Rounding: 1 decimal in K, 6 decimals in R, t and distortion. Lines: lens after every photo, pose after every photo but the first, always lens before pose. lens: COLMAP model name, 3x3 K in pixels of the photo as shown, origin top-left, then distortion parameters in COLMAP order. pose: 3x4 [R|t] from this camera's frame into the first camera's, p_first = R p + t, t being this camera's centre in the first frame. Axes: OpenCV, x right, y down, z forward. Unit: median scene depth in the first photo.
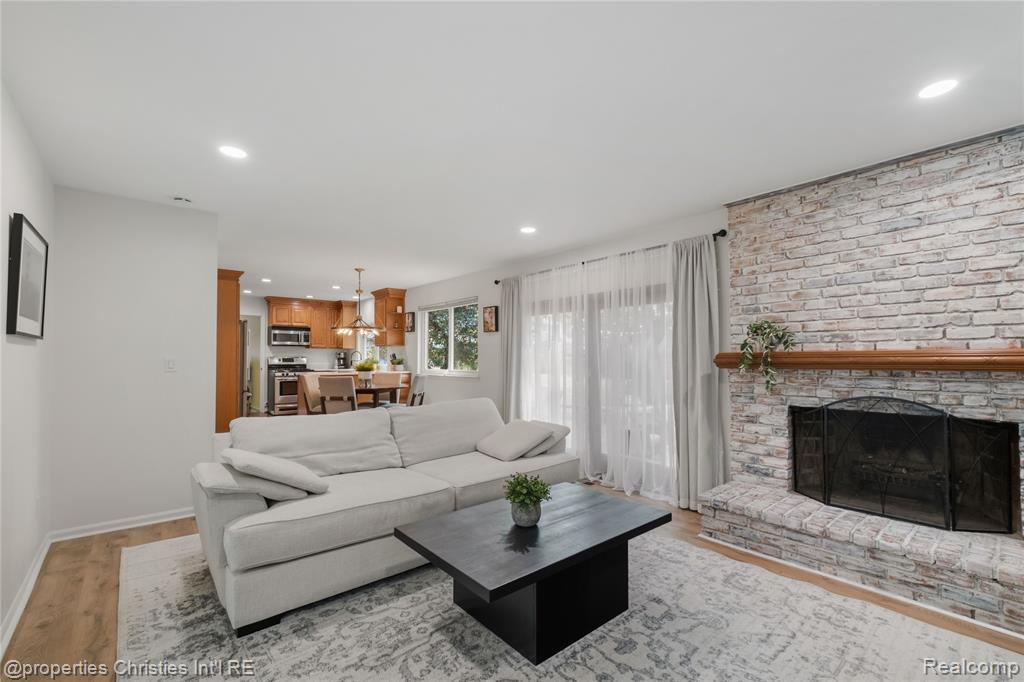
lens RADIAL K [[430.0, 0, 512.0], [0, 430.0, 341.0], [0, 0, 1]] dist [-0.000546, -0.000071]
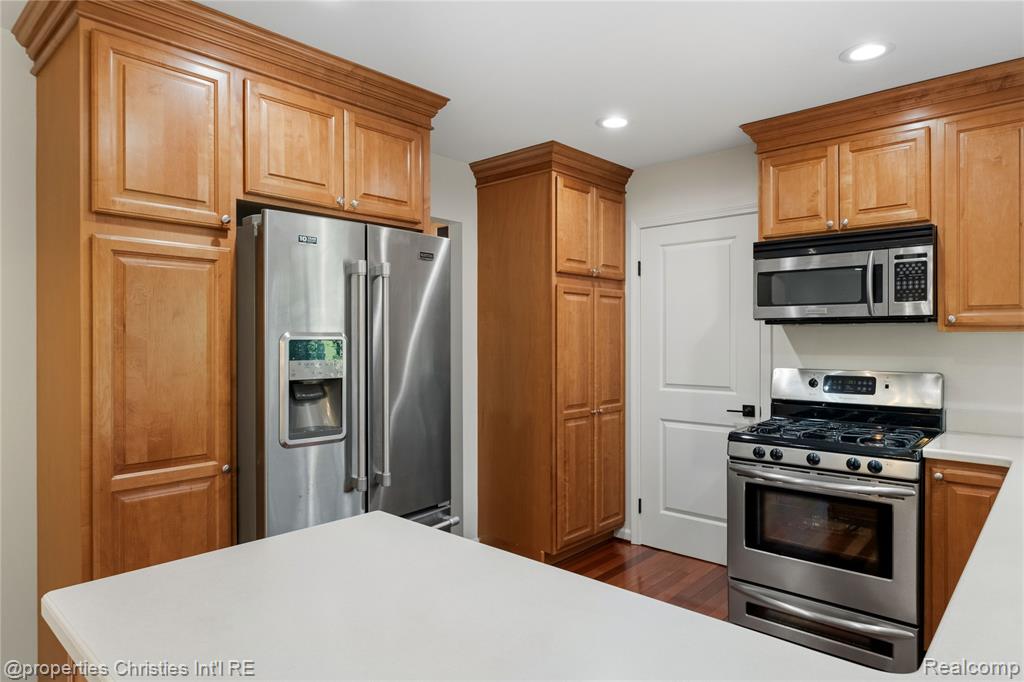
lens RADIAL K [[614.4, 0, 512.0], [0, 614.4, 341.0], [0, 0, 1]] dist [0.000810, 0.000133]
pose [[0.120320, 0.000753, -0.992735, -0.220611], [0.044486, 0.998991, 0.006150, 0.011560], [0.991738, -0.044902, 0.120165, 0.786688]]
